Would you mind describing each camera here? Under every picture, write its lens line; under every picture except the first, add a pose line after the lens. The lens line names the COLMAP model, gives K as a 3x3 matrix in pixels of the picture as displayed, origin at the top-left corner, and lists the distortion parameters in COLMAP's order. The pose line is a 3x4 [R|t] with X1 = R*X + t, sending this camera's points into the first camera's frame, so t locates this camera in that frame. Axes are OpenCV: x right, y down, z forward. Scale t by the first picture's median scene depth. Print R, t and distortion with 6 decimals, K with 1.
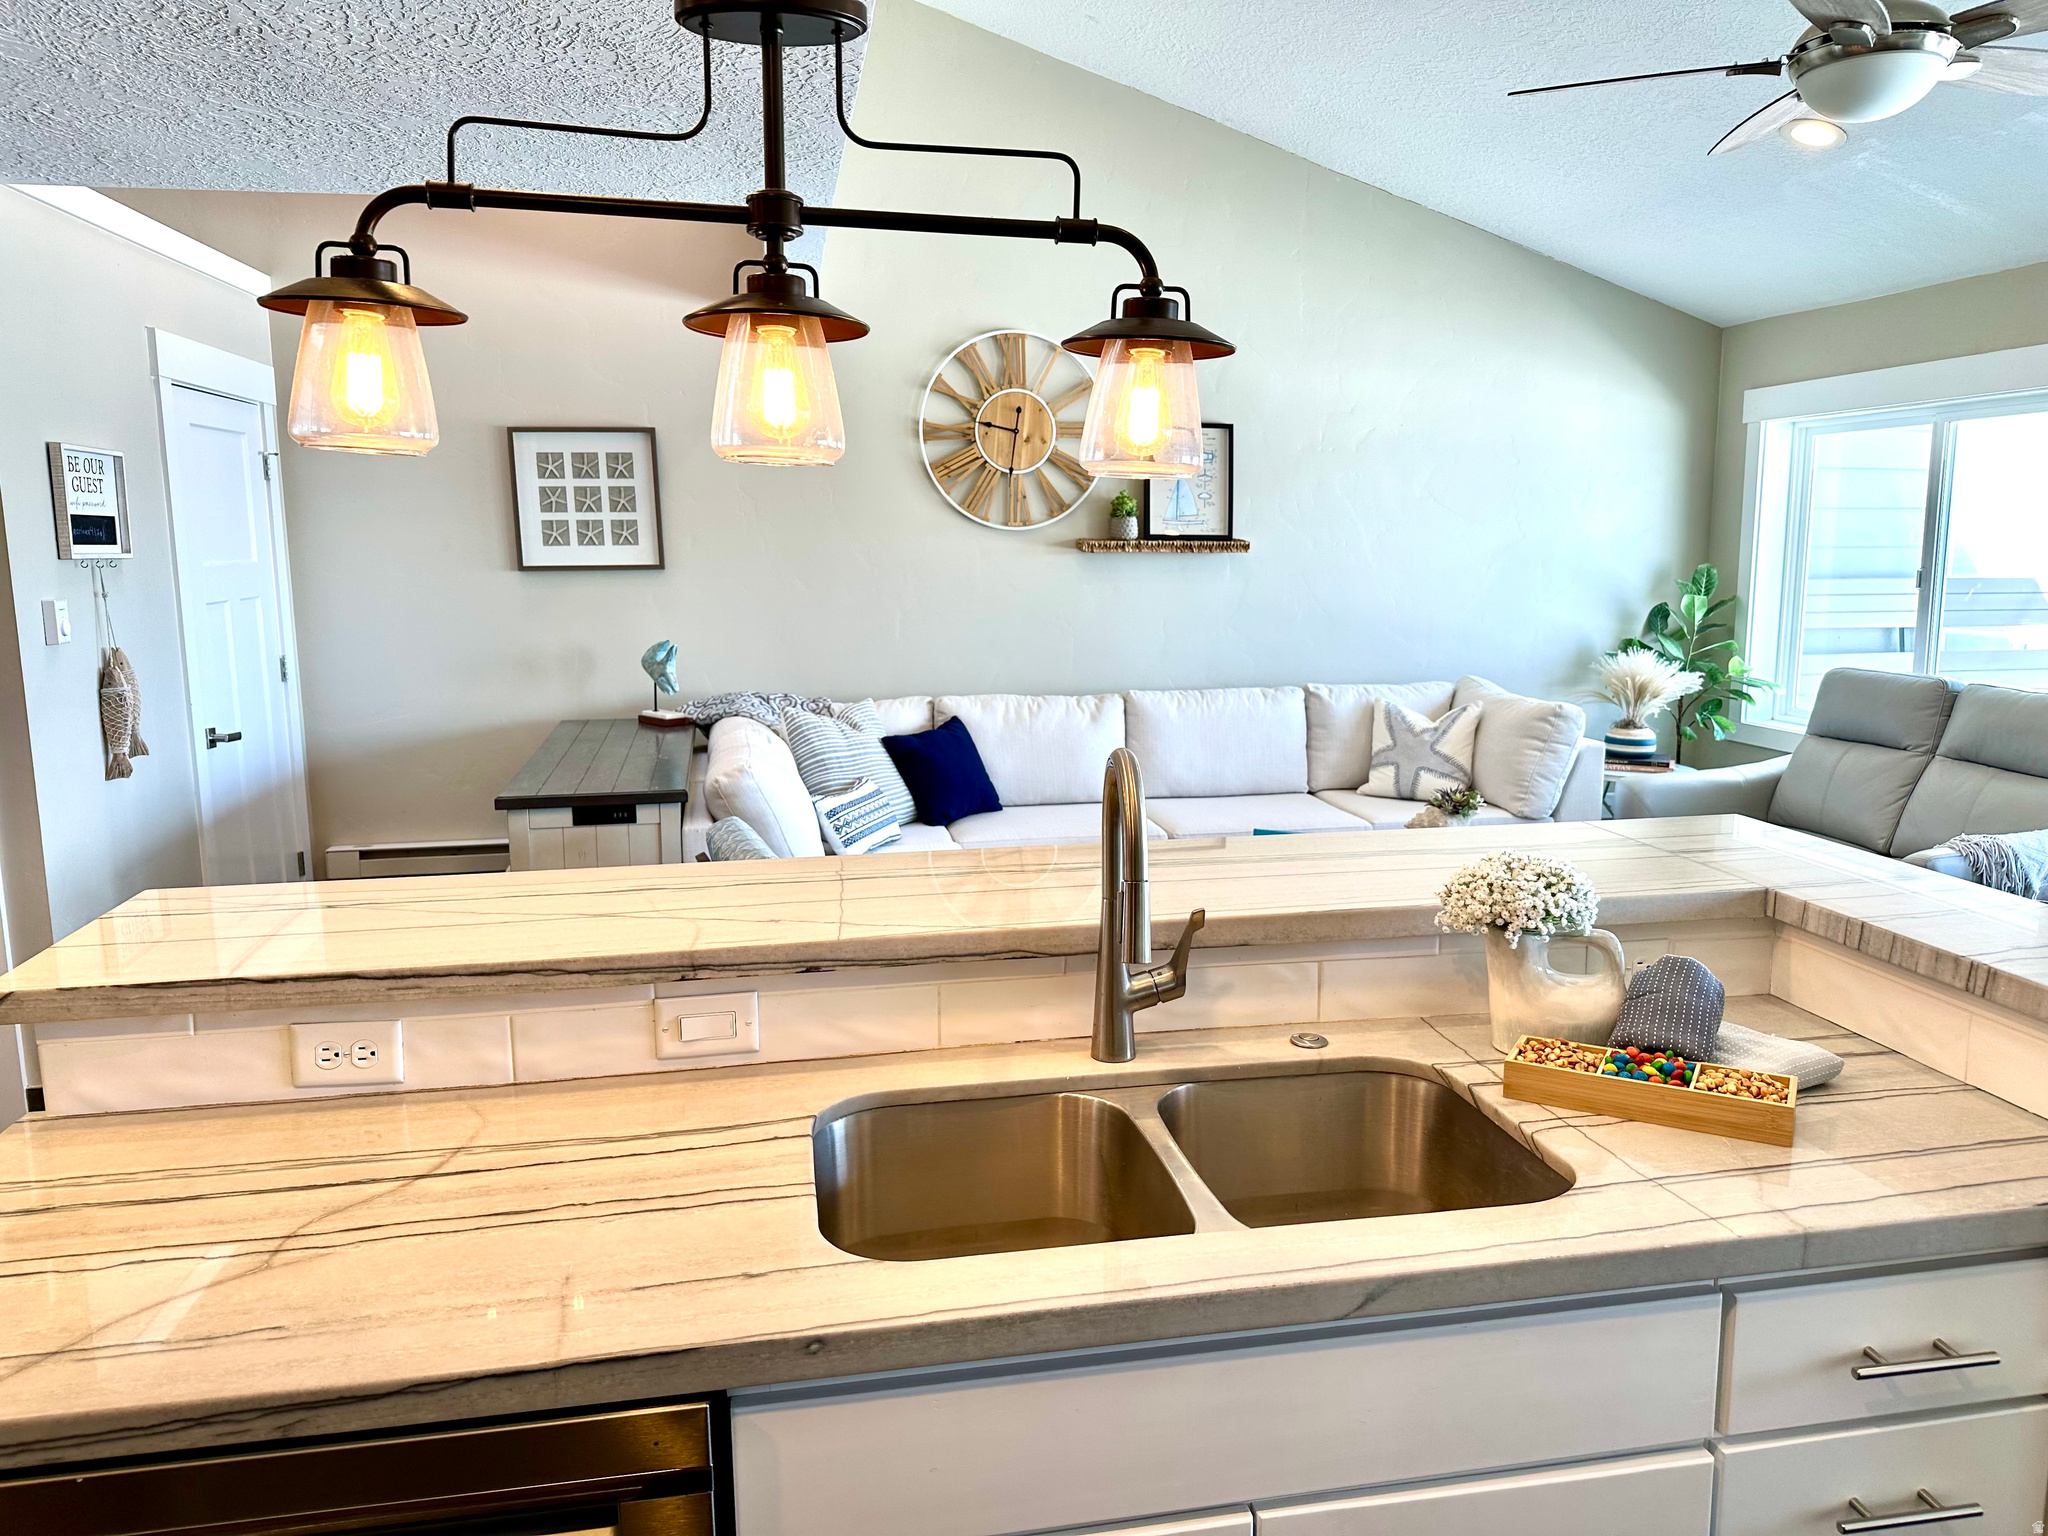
lens RADIAL K [[1423.8, 0, 1024.0], [0, 1423.8, 768.0], [0, 0, 1]] dist [0.131466, -0.207591]
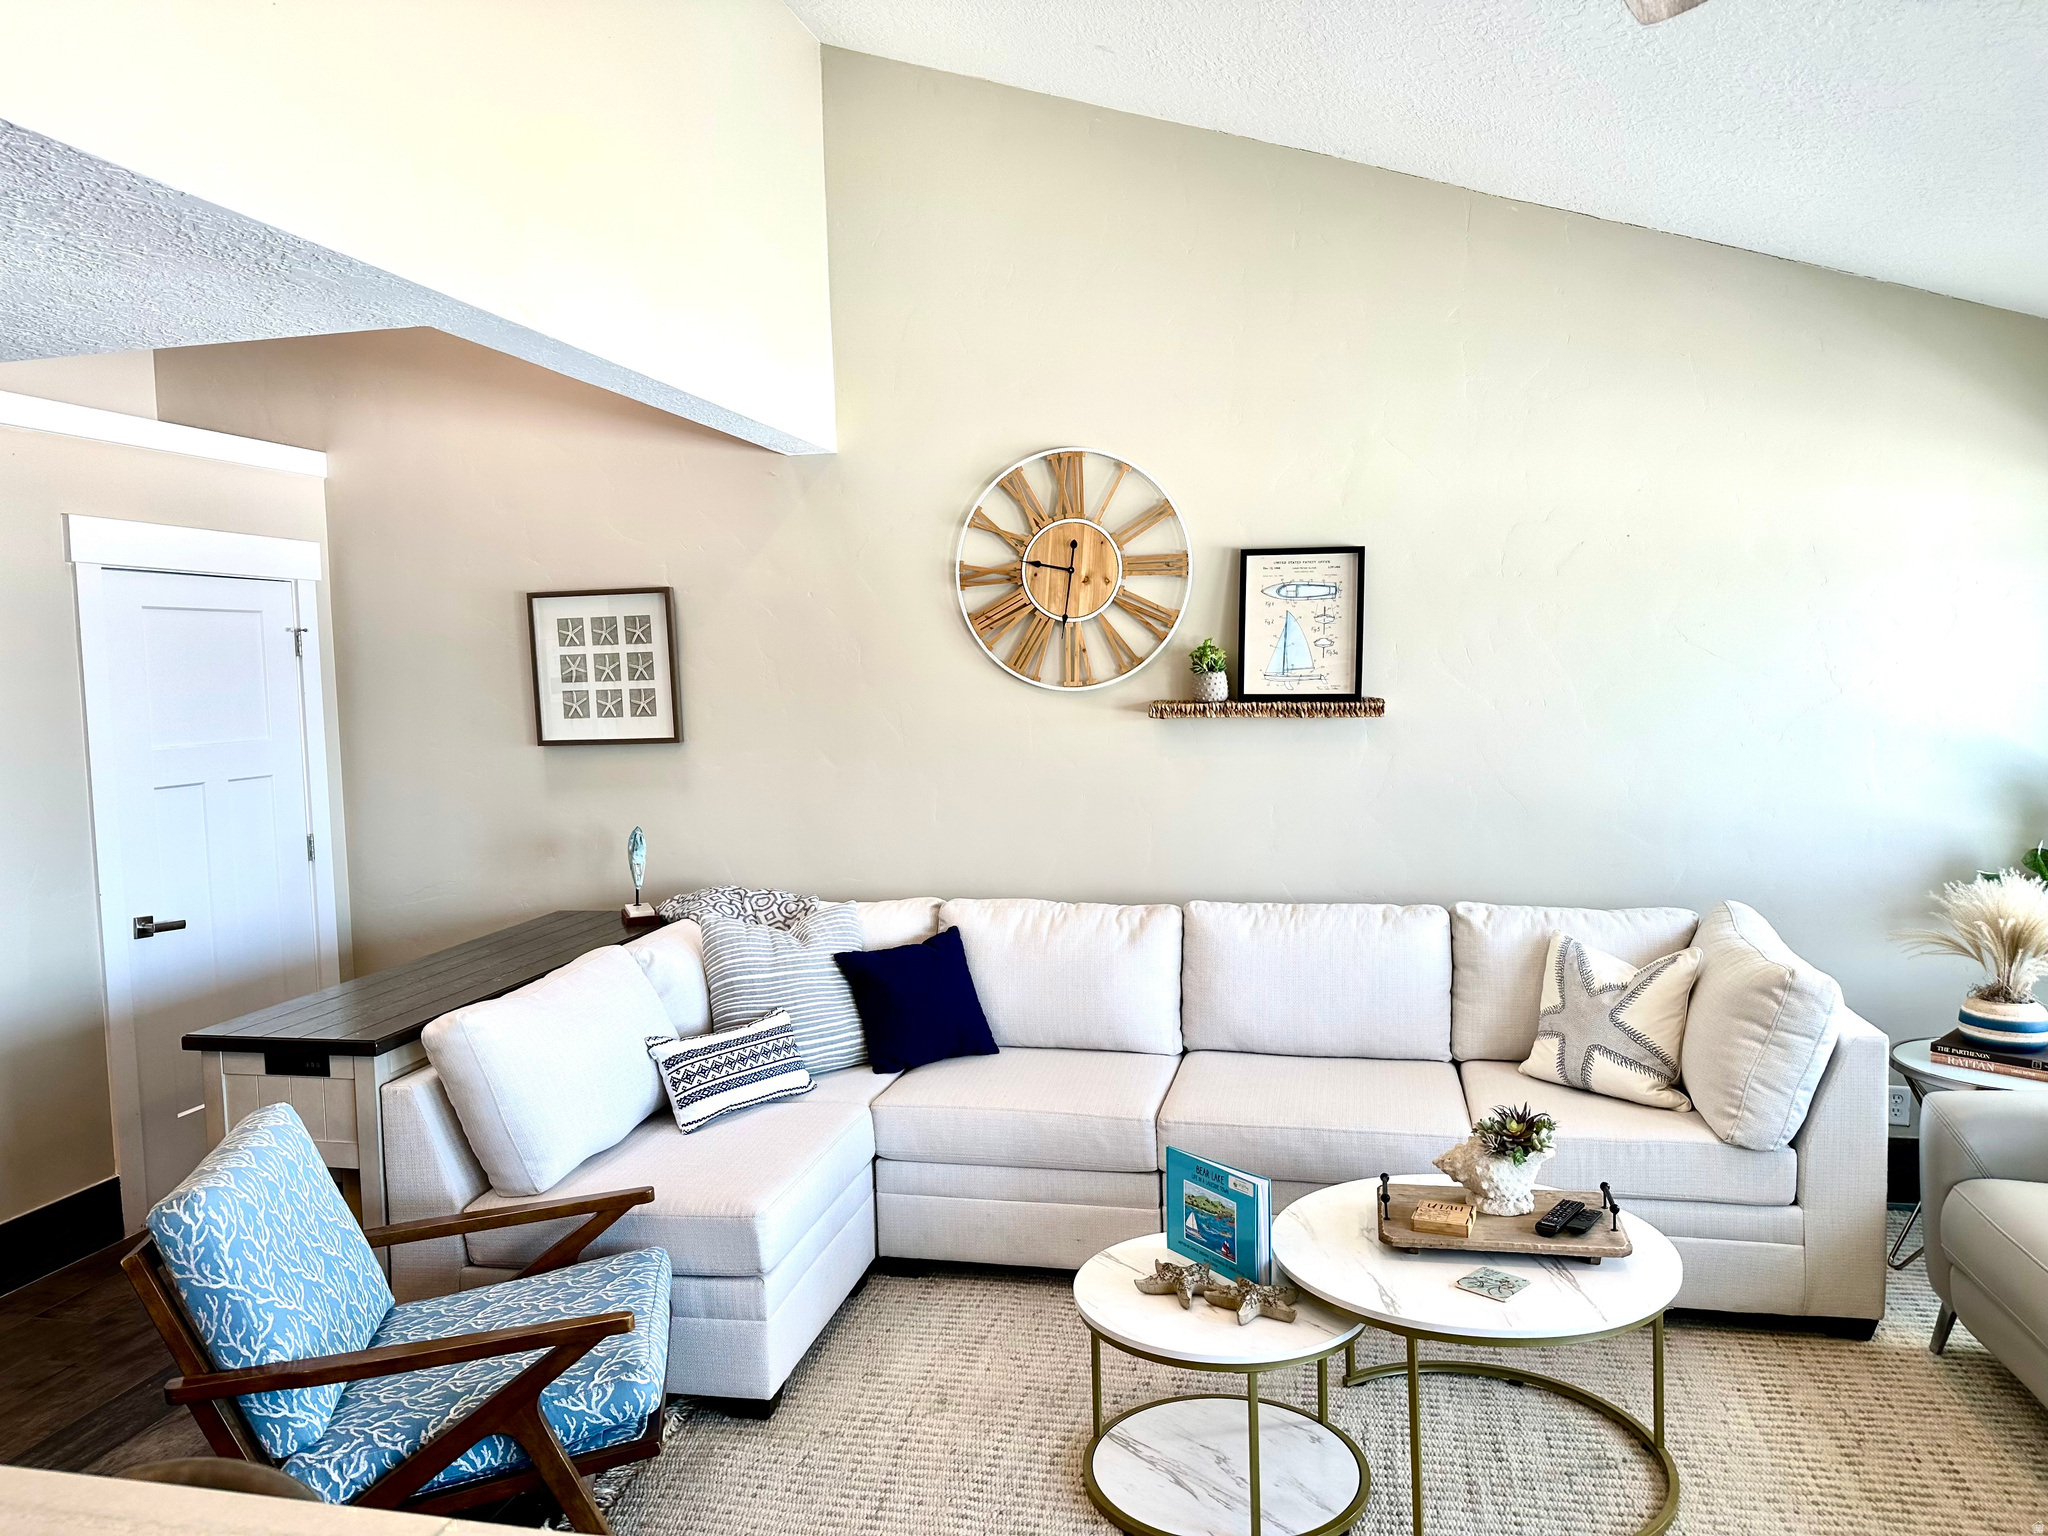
lens RADIAL K [[1423.8, 0, 1024.0], [0, 1423.8, 768.0], [0, 0, 1]] dist [0.131466, -0.207591]
pose [[0.917915, 0.009829, -0.396656, 0.301559], [-0.043819, 0.996089, -0.076721, -0.065388], [0.394351, 0.087804, 0.914755, 0.281580]]
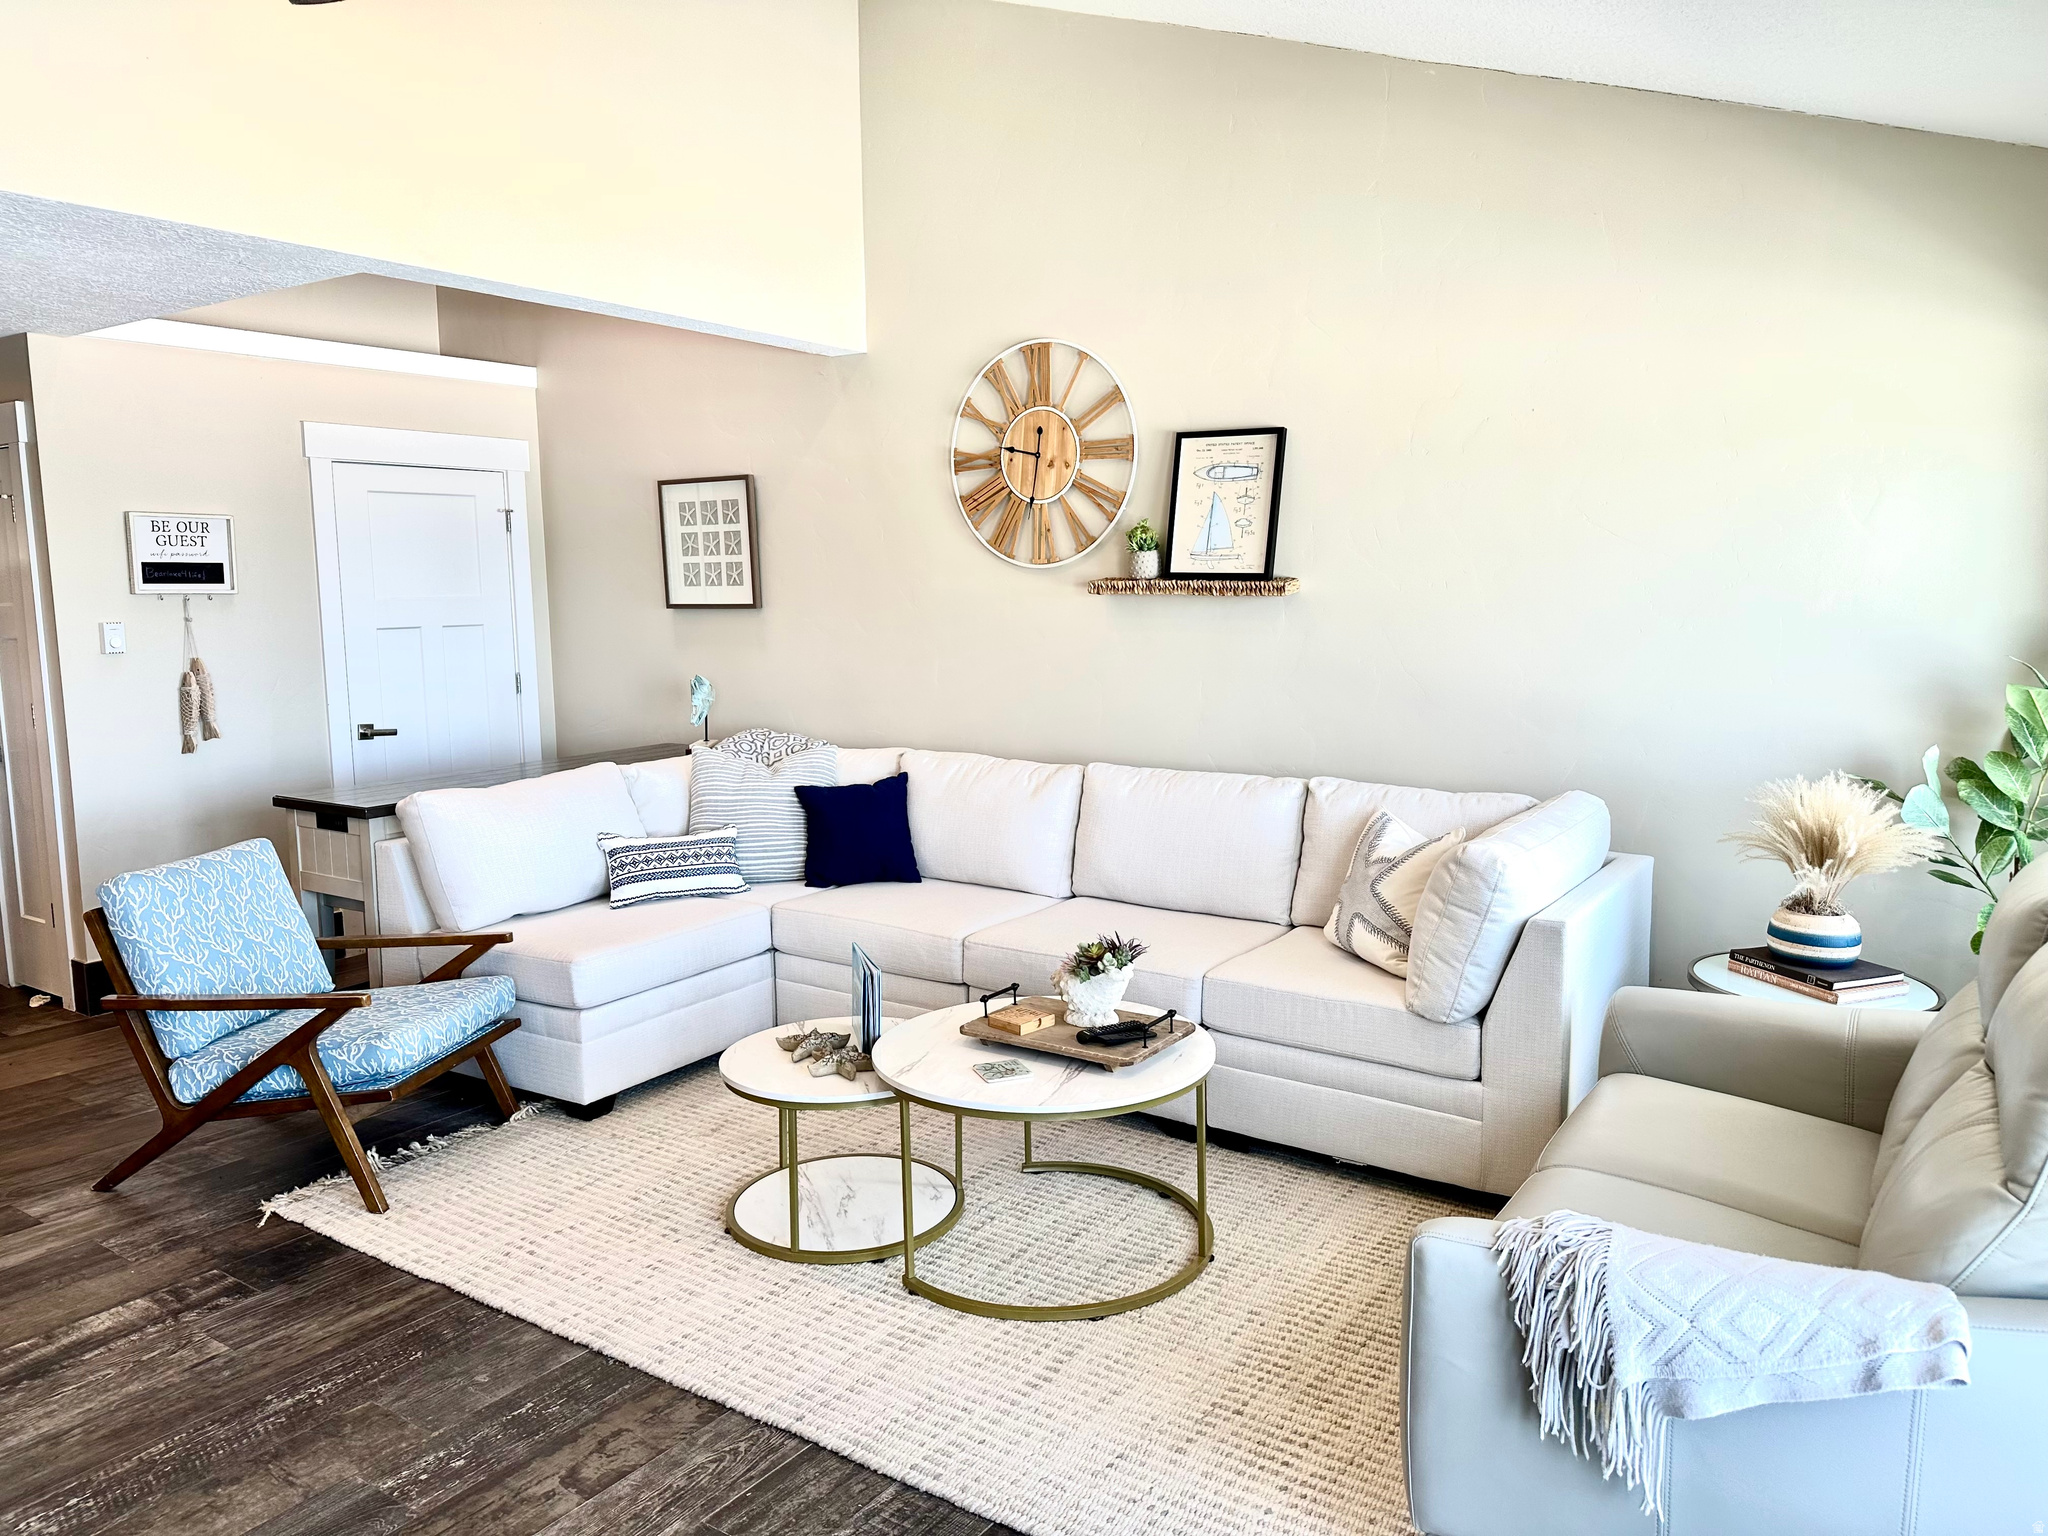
lens RADIAL K [[1423.8, 0, 1024.0], [0, 1423.8, 768.0], [0, 0, 1]] dist [0.131466, -0.207591]
pose [[0.710286, 0.092426, -0.697819, 0.639579], [-0.108851, 0.993840, 0.020838, -0.066804], [0.695446, 0.061157, 0.715971, 0.402774]]
